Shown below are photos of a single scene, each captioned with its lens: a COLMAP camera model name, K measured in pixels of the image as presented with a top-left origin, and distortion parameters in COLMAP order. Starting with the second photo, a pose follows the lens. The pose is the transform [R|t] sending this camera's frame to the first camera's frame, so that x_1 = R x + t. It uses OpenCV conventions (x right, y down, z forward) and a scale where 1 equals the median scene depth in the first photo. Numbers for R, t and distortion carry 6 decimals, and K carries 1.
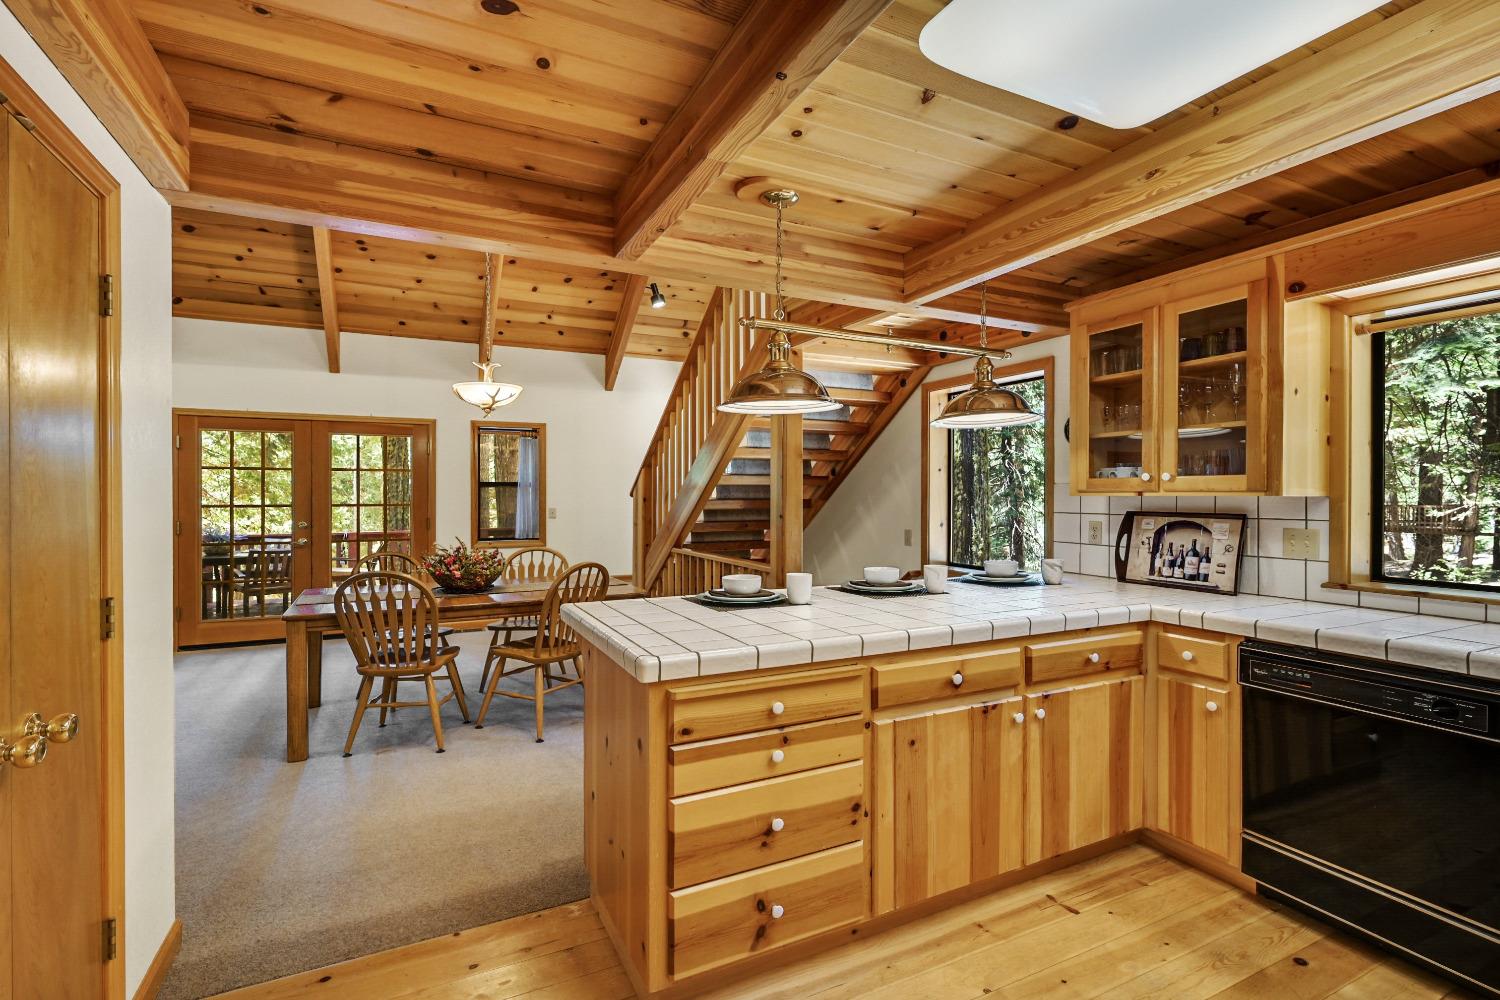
lens RADIAL K [[632.6, 0, 750.0], [0, 632.6, 500.0], [0, 0, 1]] dist [-0.000606, -0.000059]
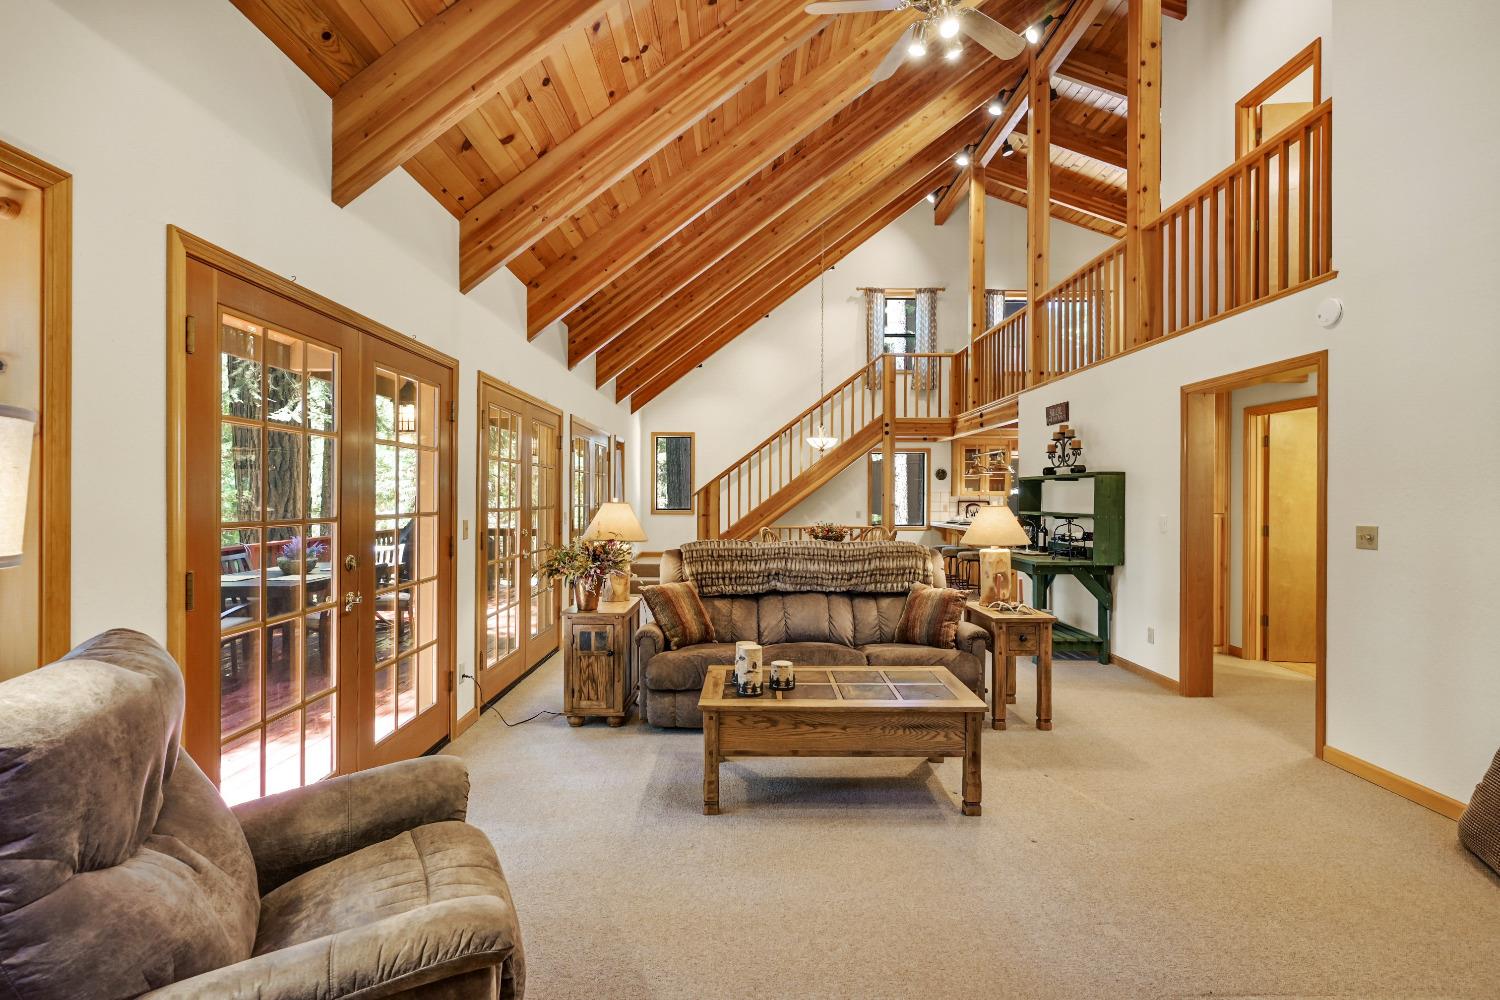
lens RADIAL K [[711.6, 0, 750.0], [0, 711.6, 500.0], [0, 0, 1]] dist [-0.001708, -0.000210]
pose [[0.456799, -0.006997, 0.889543, -3.345059], [0.004522, 0.999974, 0.005544, -0.012675], [-0.889559, 0.001490, 0.456819, 0.283048]]
